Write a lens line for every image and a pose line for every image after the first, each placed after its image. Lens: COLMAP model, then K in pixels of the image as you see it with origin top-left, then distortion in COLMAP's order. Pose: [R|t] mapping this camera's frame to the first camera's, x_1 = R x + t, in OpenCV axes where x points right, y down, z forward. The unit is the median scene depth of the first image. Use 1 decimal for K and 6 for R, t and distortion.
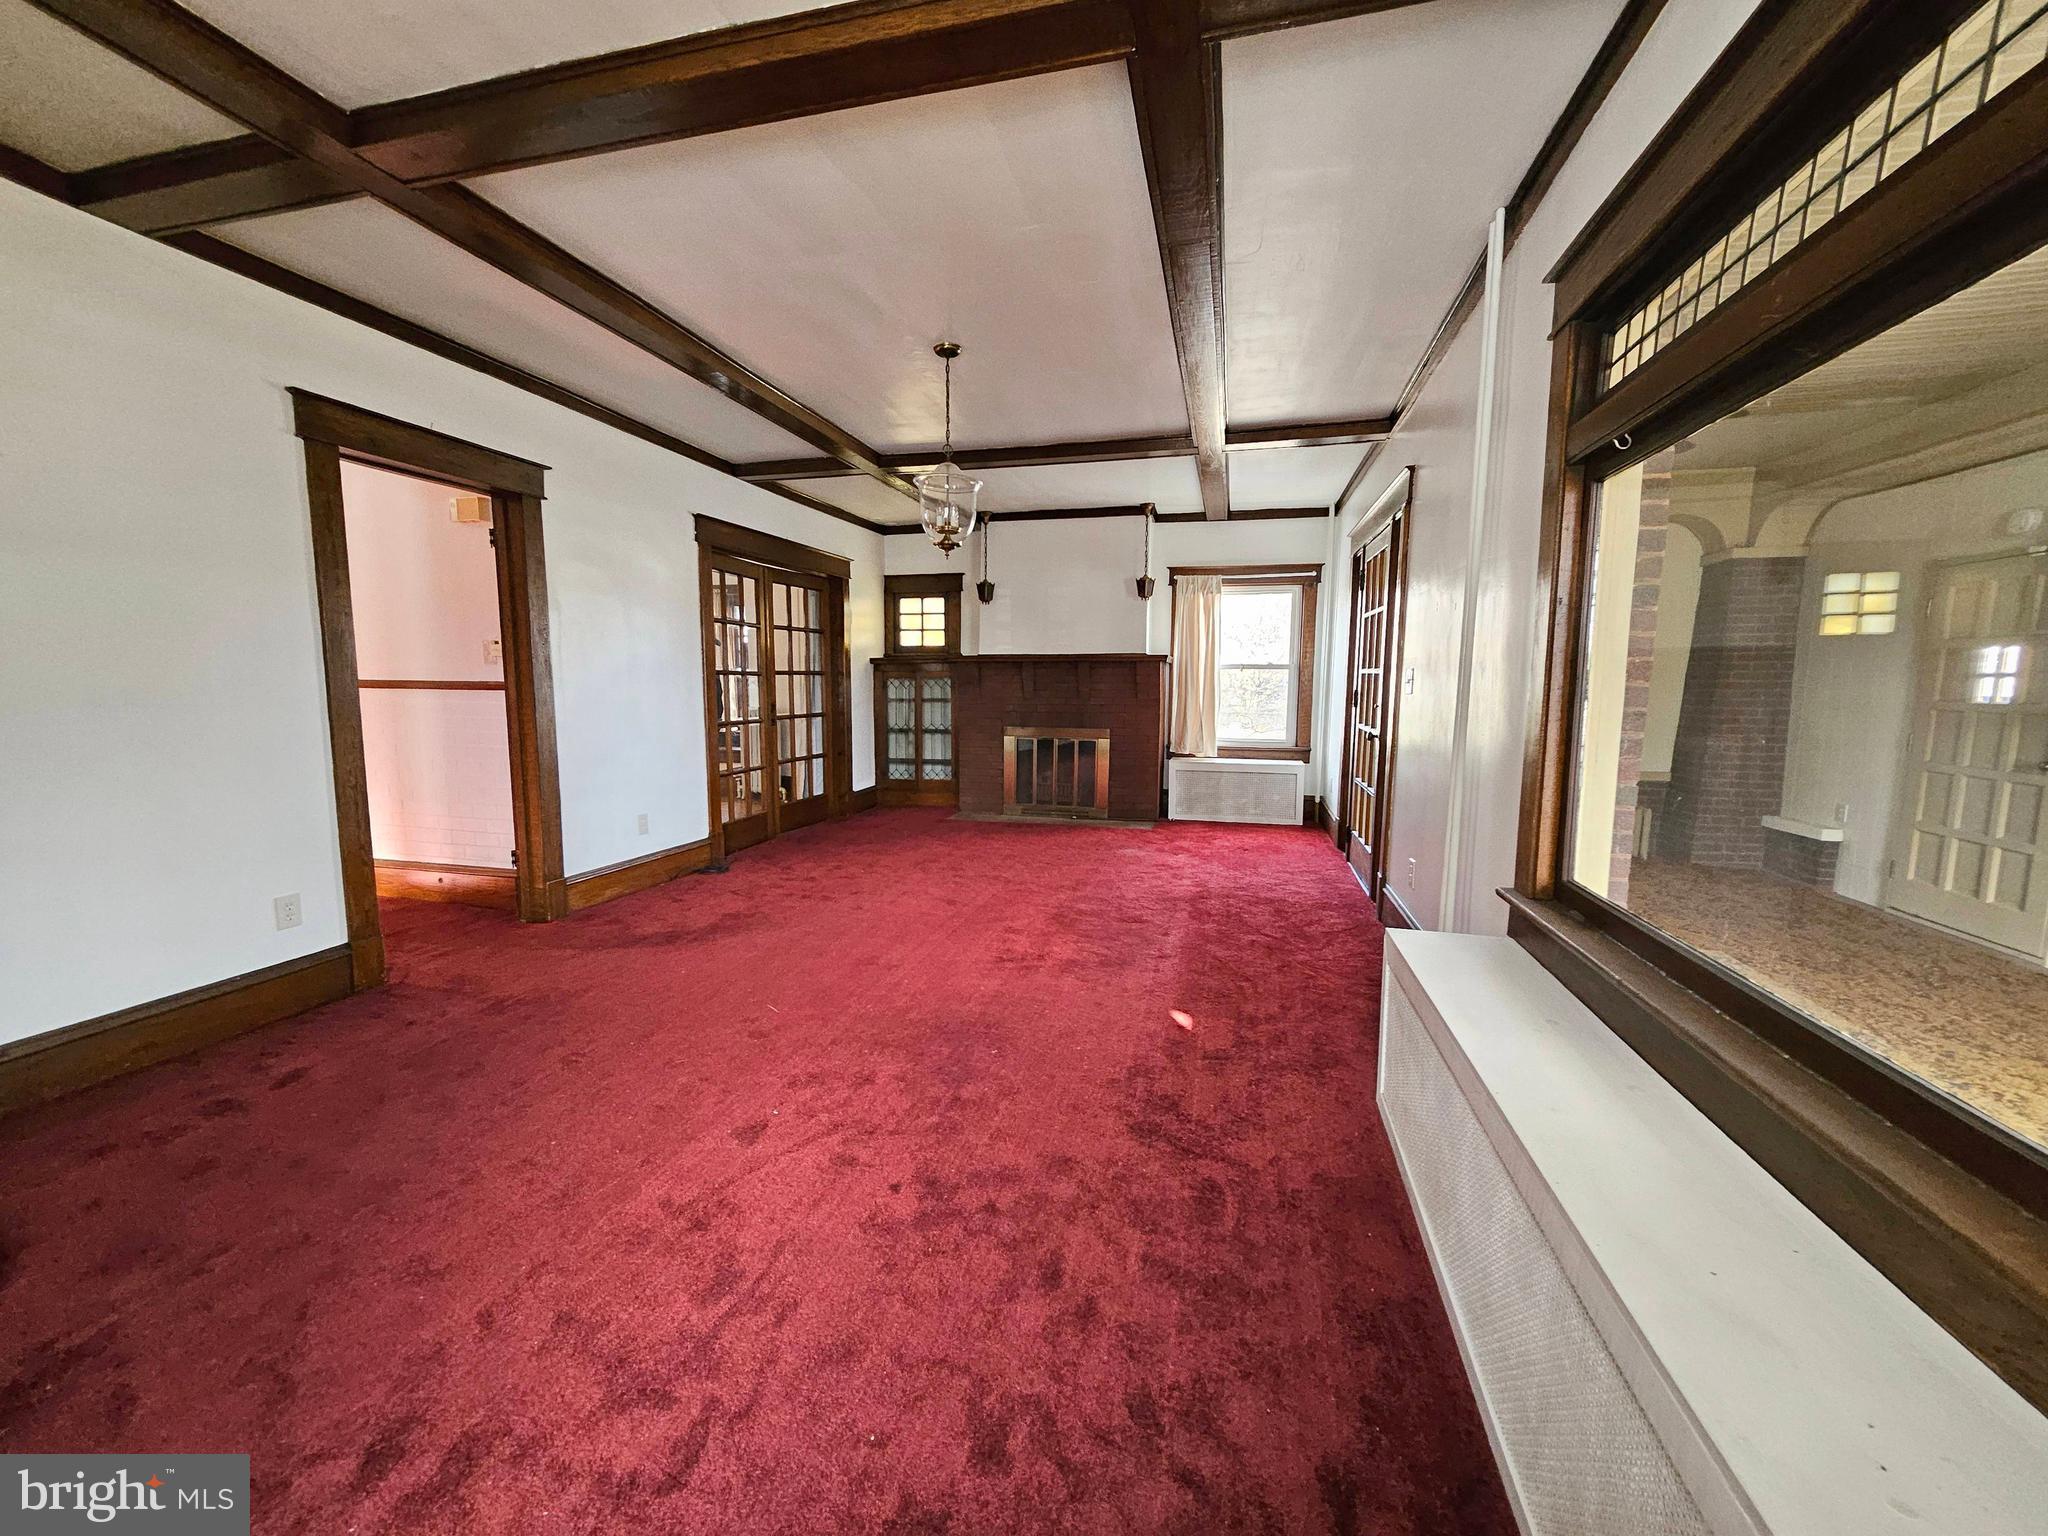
lens RADIAL K [[806.3, 0, 1024.0], [0, 806.3, 768.0], [0, 0, 1]] dist [0.009352, -0.004158]
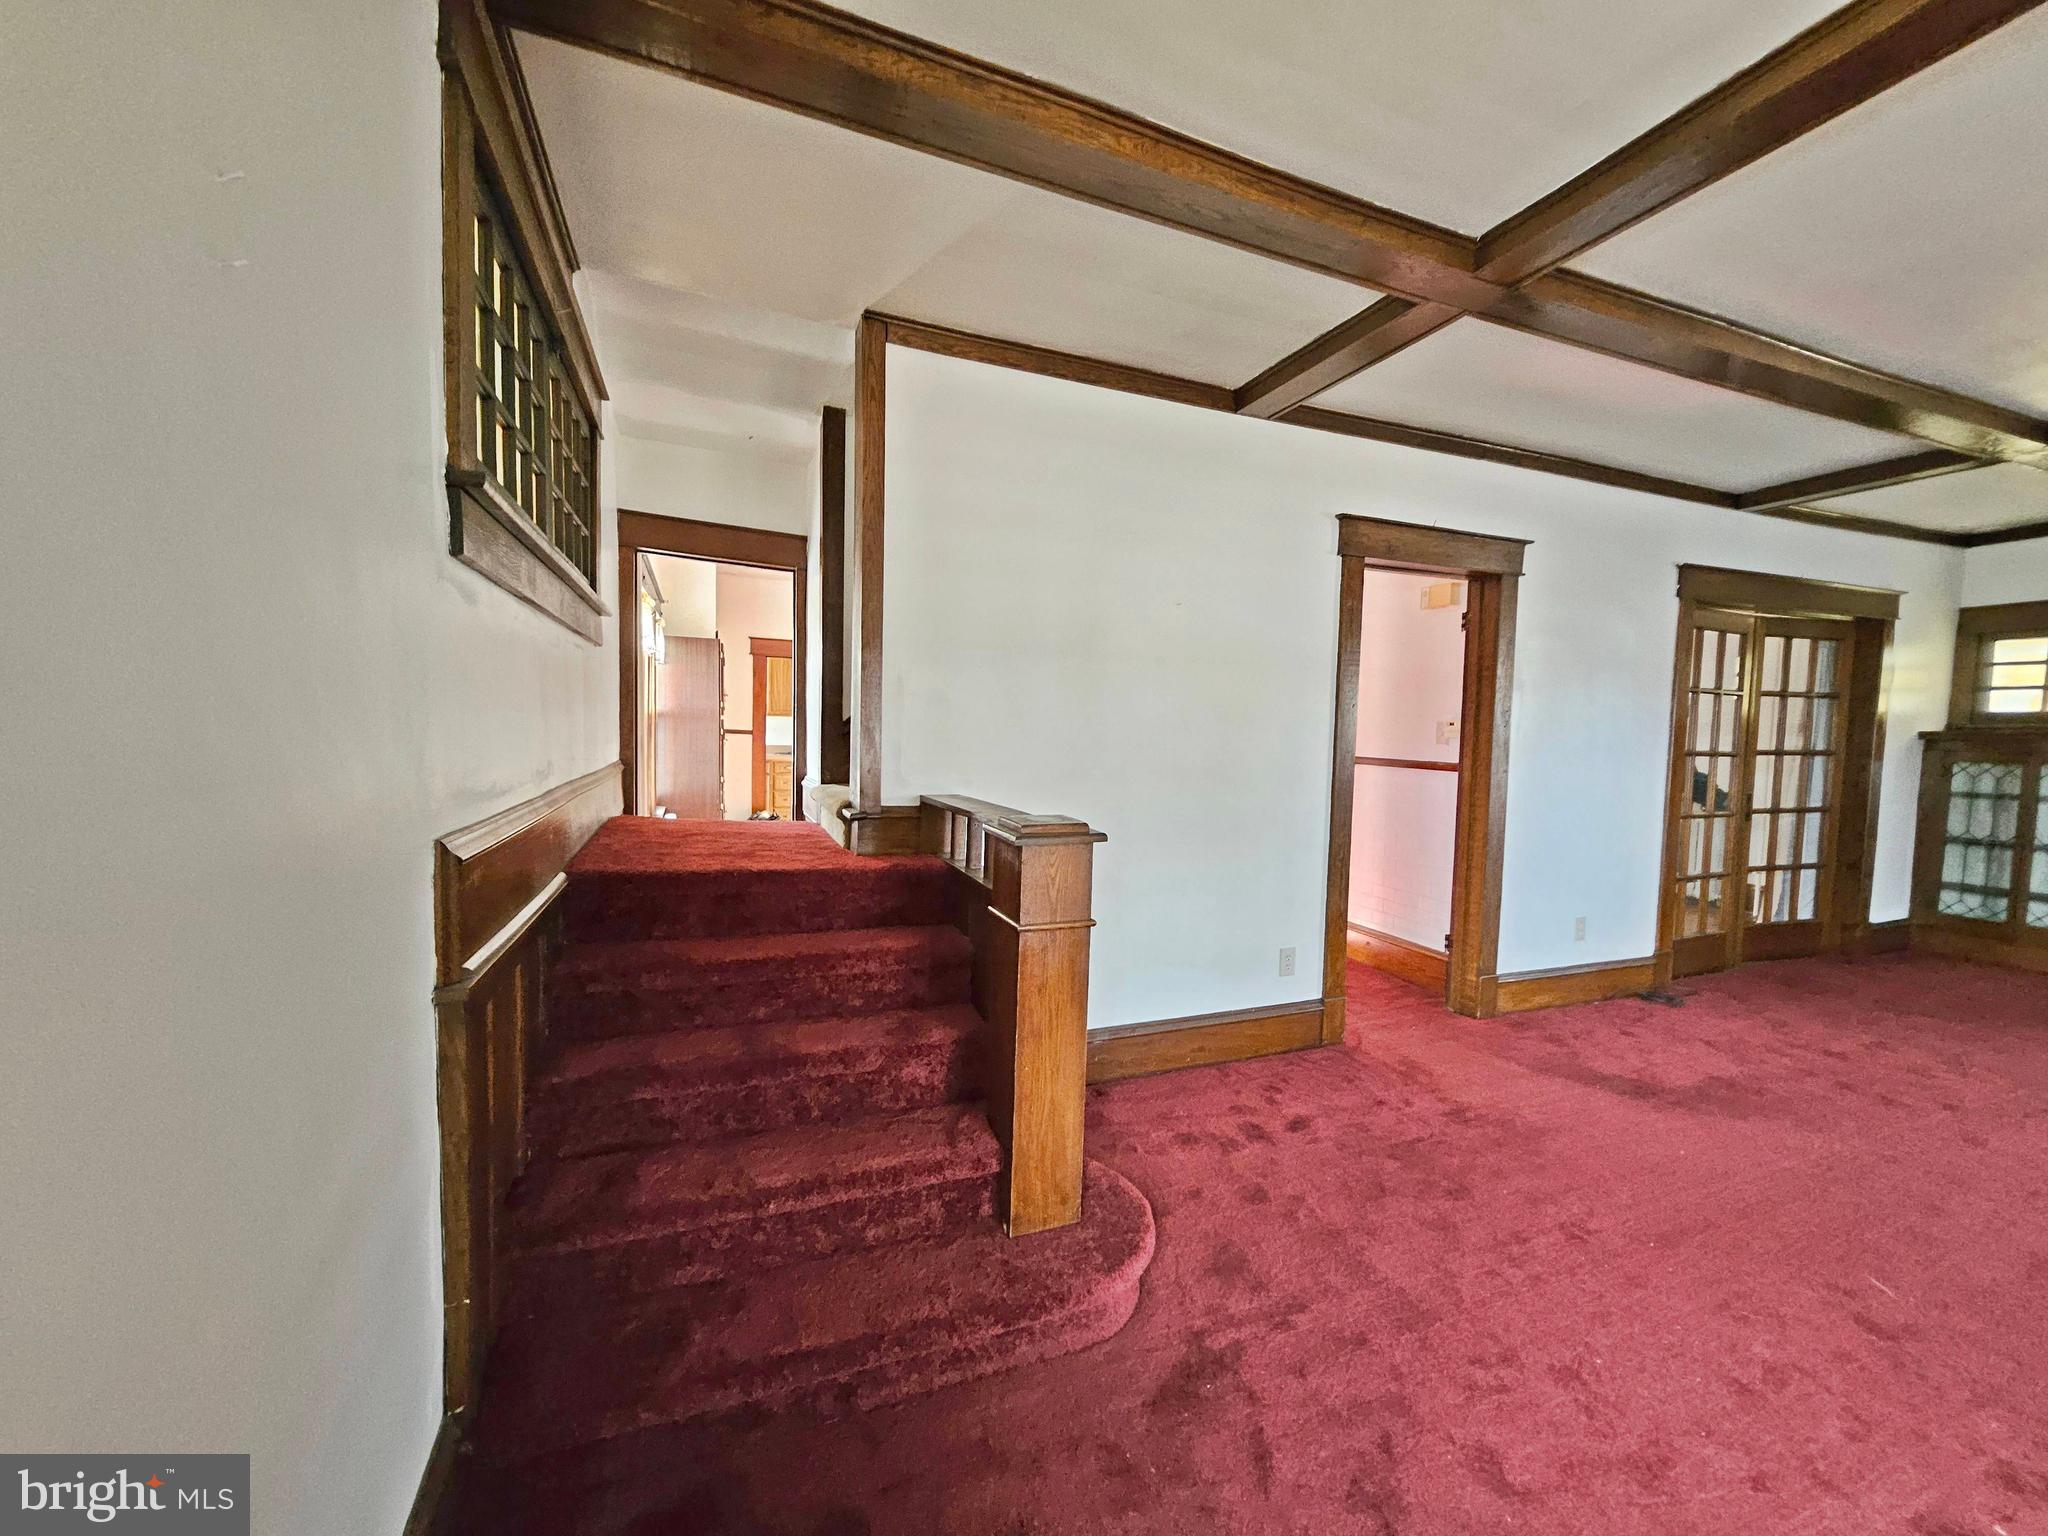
lens RADIAL K [[806.2, 0, 1024.0], [0, 806.2, 768.0], [0, 0, 1]] dist [0.000290, 0.000173]
pose [[0.573836, 0.049508, -0.817472, -0.137238], [-0.108300, 0.993992, -0.015824, -0.027667], [0.811778, 0.097613, 0.575750, 0.001292]]
